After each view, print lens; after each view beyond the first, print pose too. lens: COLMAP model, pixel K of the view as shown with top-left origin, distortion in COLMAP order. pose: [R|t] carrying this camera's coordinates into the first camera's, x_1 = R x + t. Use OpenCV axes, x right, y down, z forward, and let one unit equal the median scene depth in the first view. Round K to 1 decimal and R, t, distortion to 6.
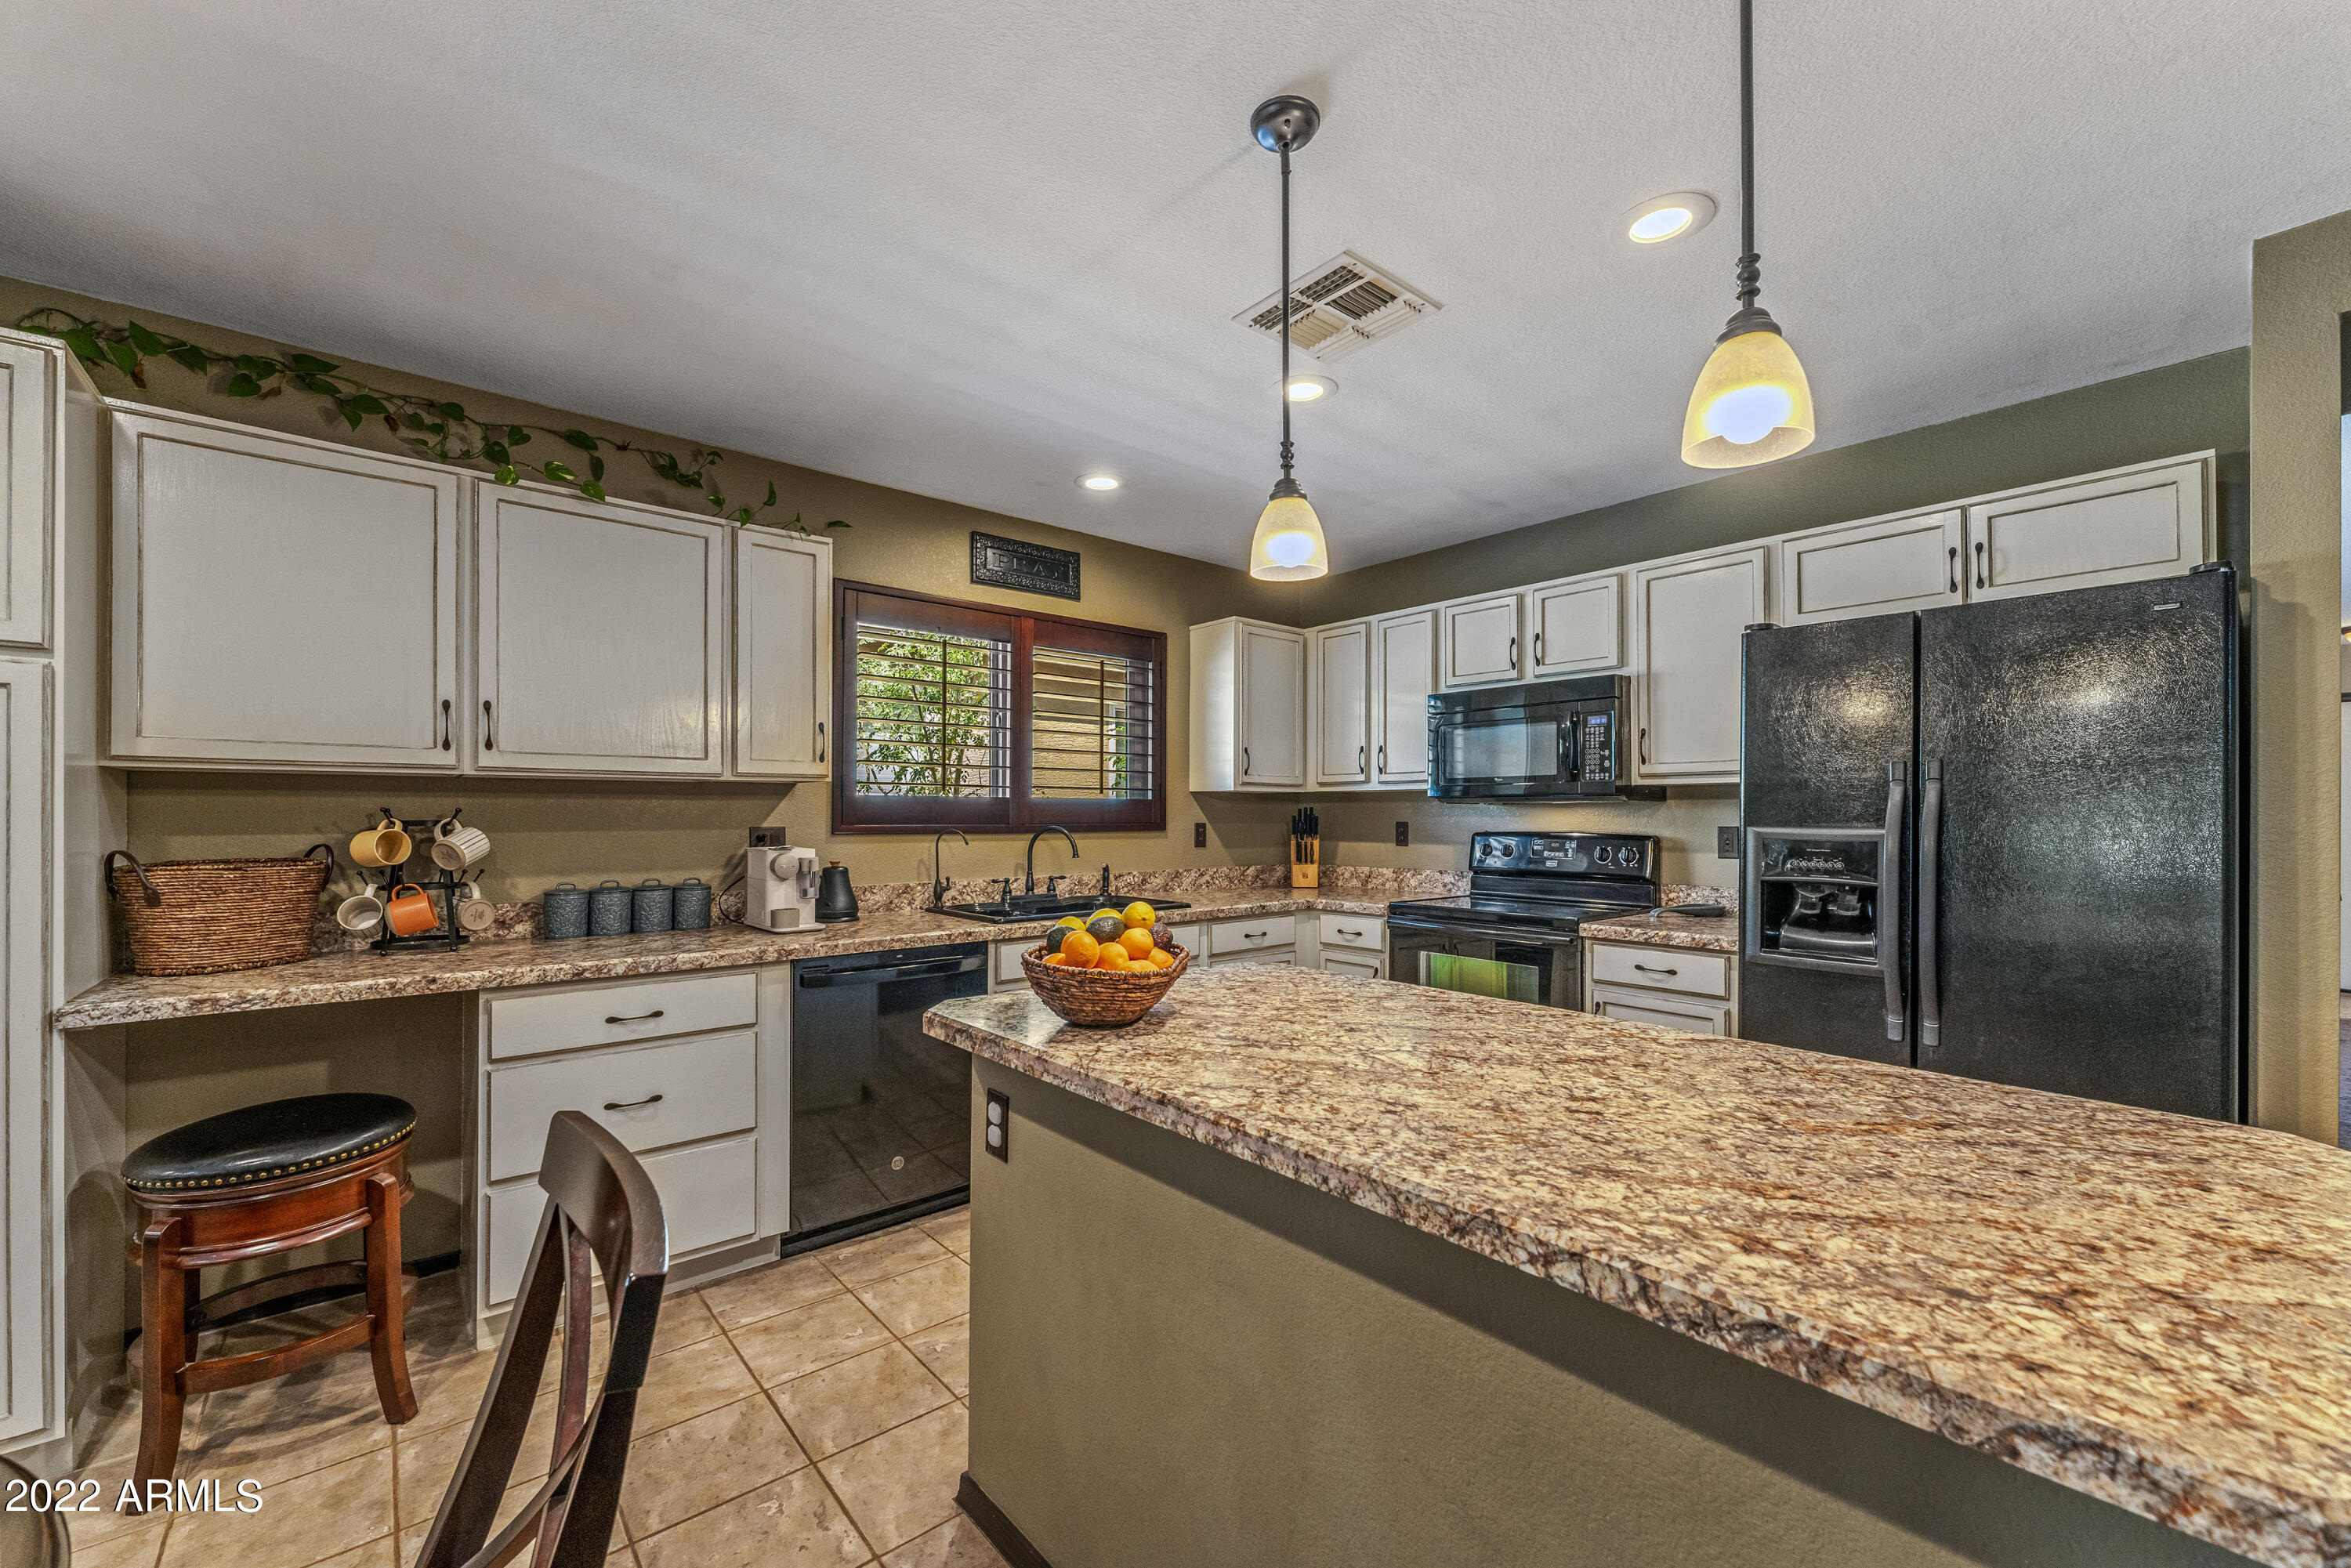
lens RADIAL K [[945.0, 0, 1176.5], [0, 945.0, 808.6], [0, 0, 1]] dist [0.001239, 0.001270]
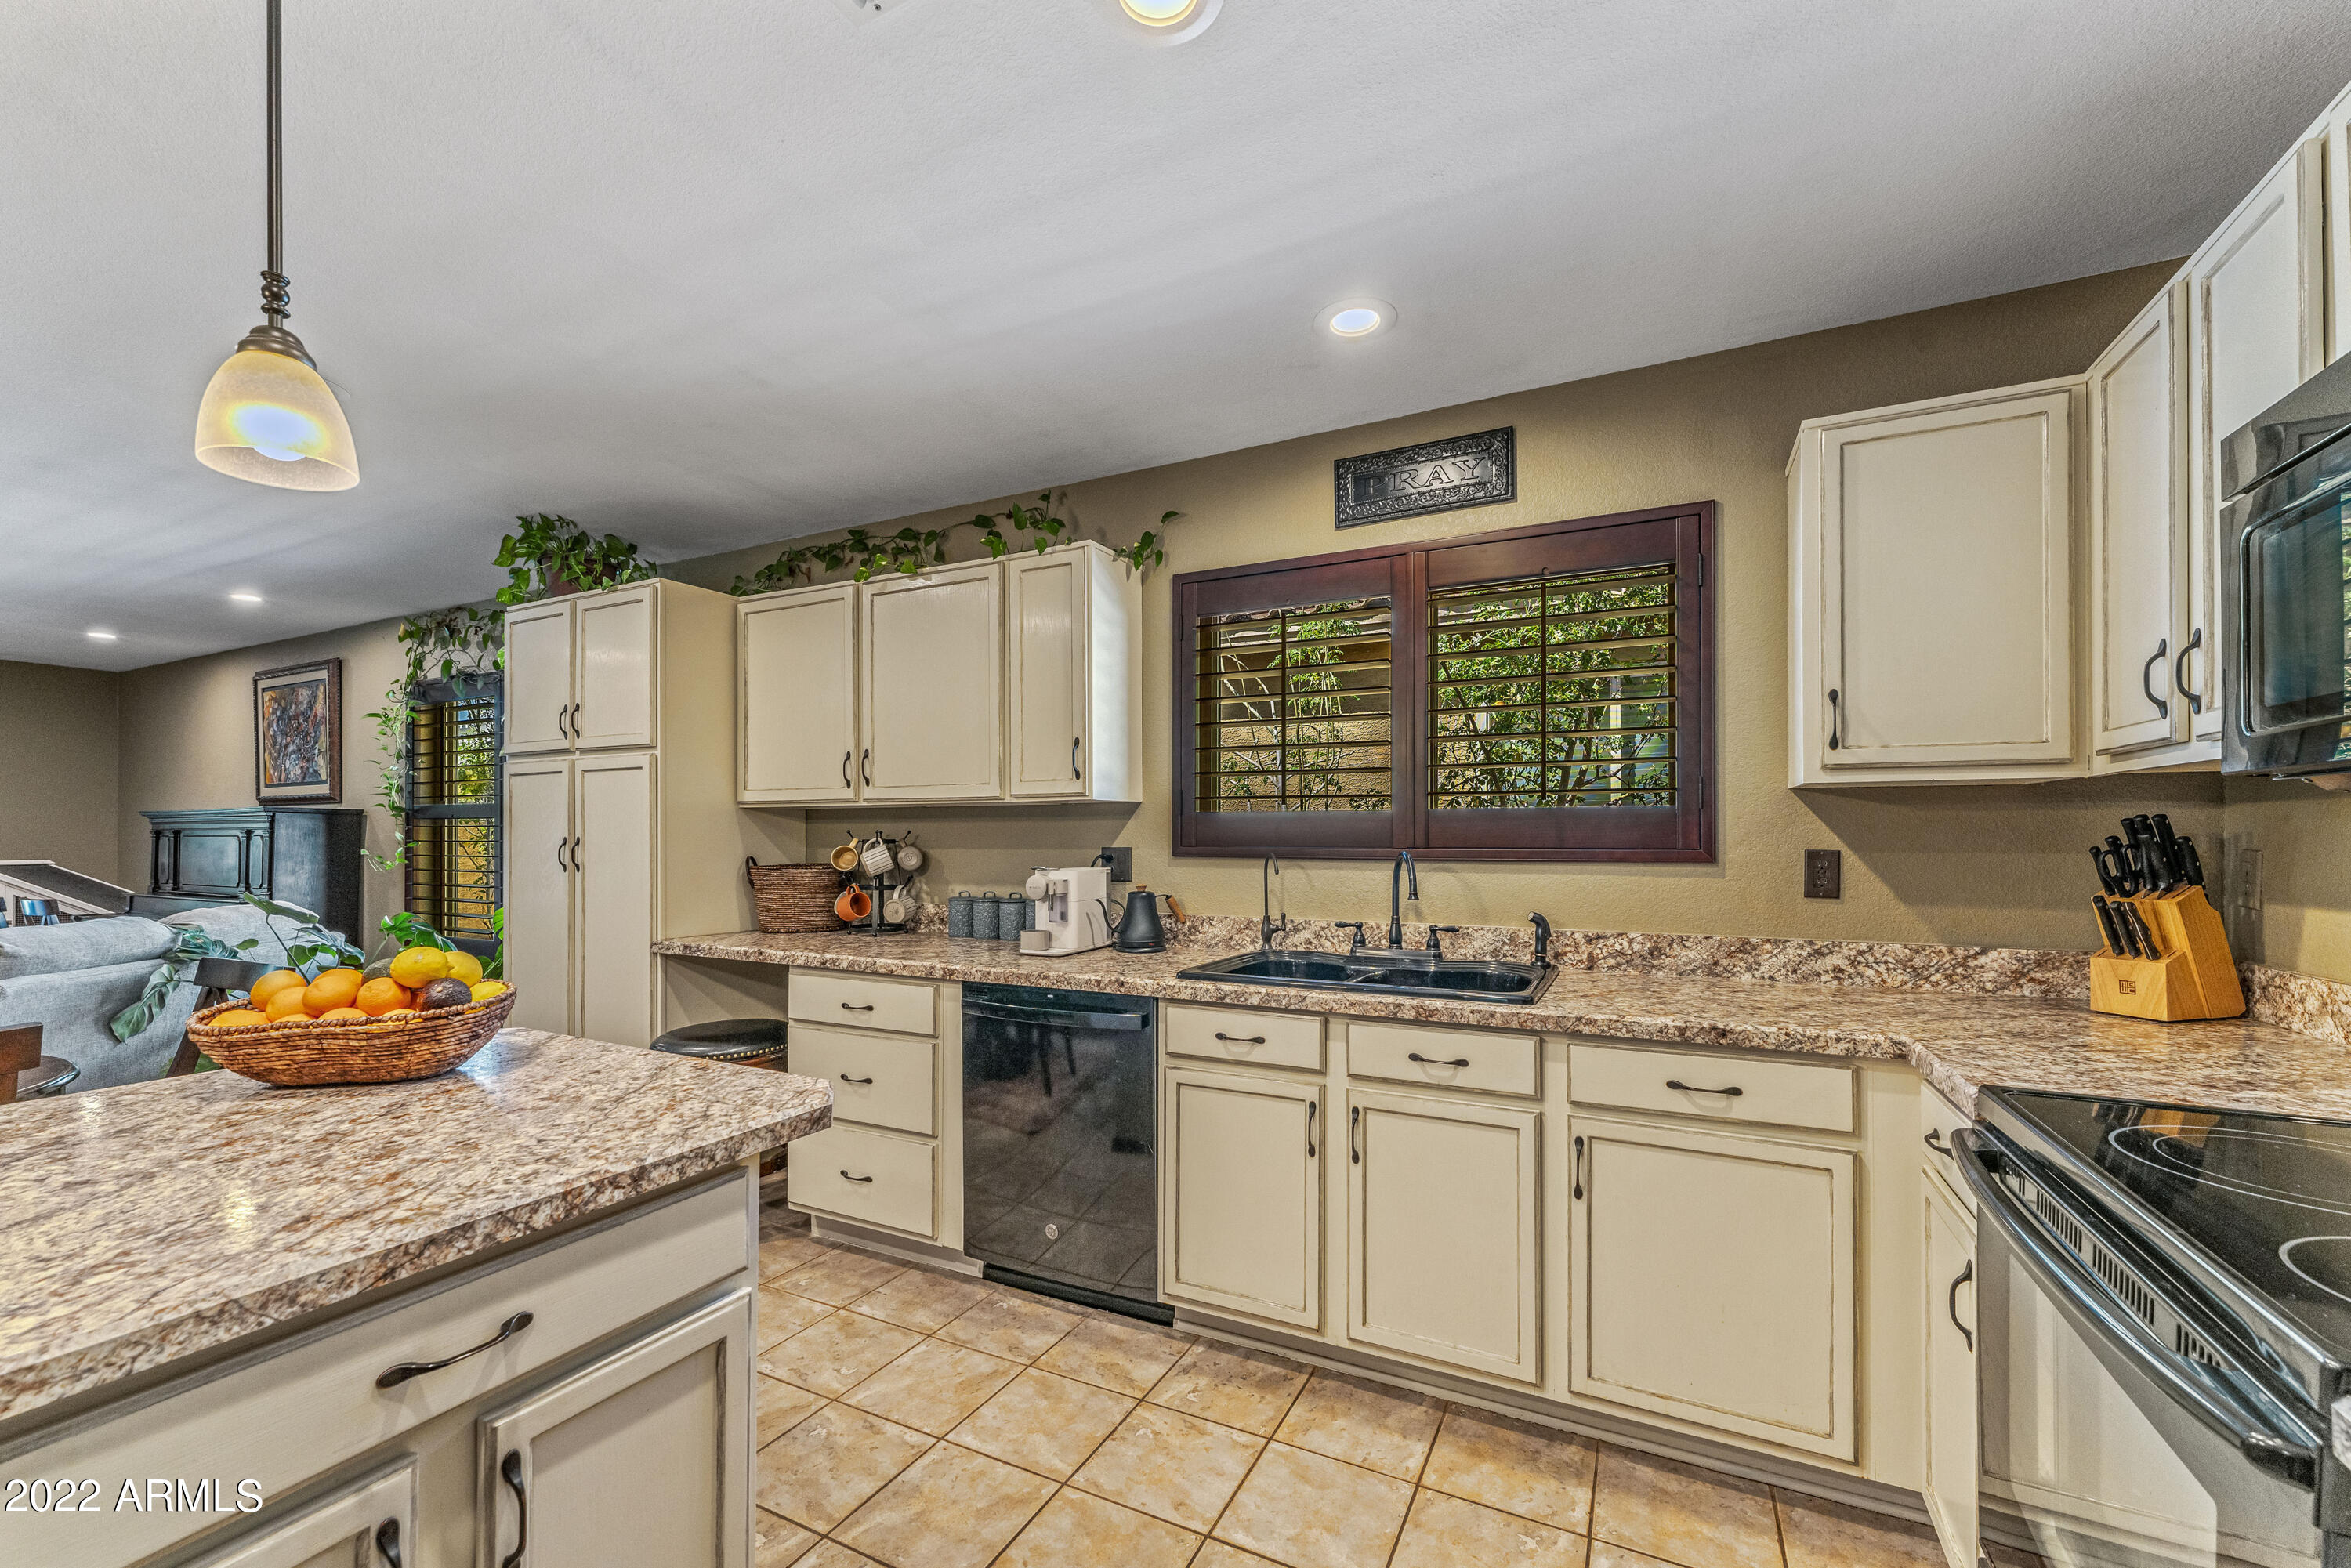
lens RADIAL K [[945.0, 0, 1192.4], [0, 945.0, 825.0], [0, 0, 1]] dist [0.001239, 0.001270]
pose [[0.389252, -0.010149, -0.921075, 0.471200], [0.007309, 0.999942, -0.007929, 0.004145], [0.921102, -0.003646, 0.389304, 0.643480]]
